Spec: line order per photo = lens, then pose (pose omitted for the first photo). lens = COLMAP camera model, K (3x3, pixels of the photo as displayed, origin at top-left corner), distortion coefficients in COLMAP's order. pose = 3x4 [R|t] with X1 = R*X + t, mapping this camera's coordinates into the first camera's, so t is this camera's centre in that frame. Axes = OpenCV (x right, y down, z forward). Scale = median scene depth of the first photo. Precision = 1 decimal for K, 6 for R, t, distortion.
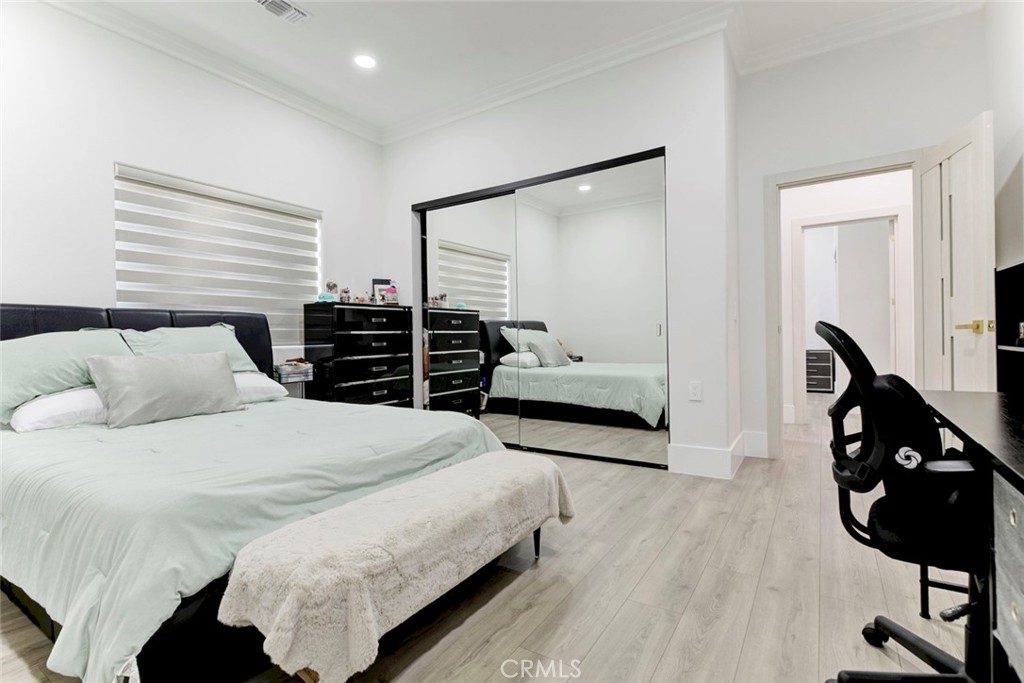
lens RADIAL K [[490.2, 0, 512.0], [0, 490.2, 341.5], [0, 0, 1]] dist [0.000717, -0.000527]
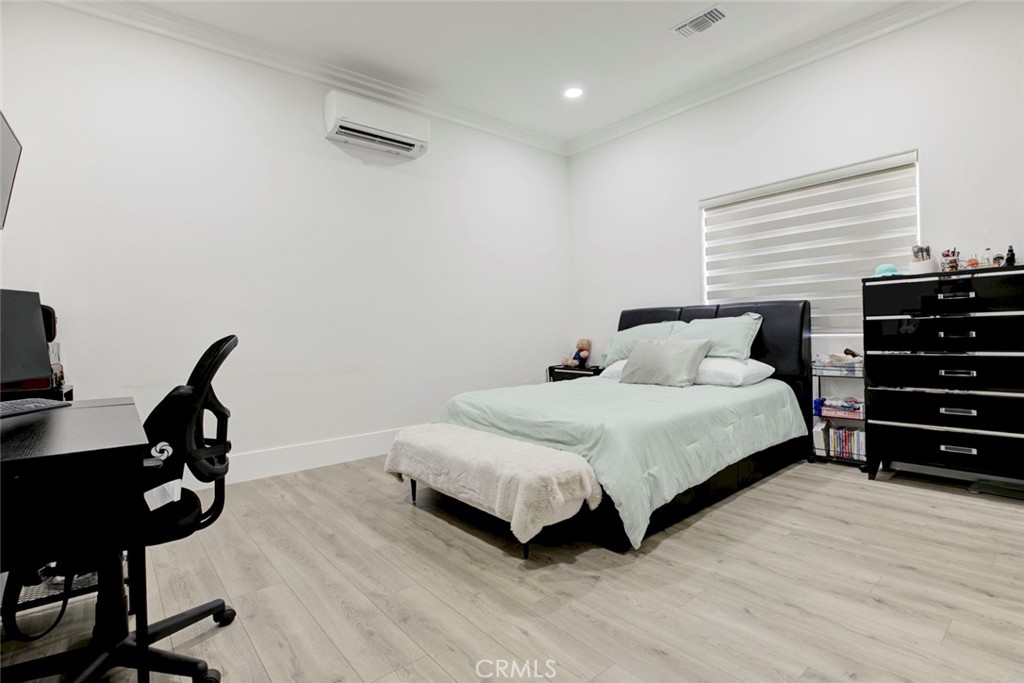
lens RADIAL K [[486.2, 0, 504.1], [0, 486.2, 331.1], [0, 0, 1]] dist [0.011305, -0.004677]
pose [[-0.308795, 0.023353, -0.950842, 1.044863], [0.018871, 0.999652, 0.018424, -0.044526], [0.950941, -0.012254, -0.309129, 1.334192]]
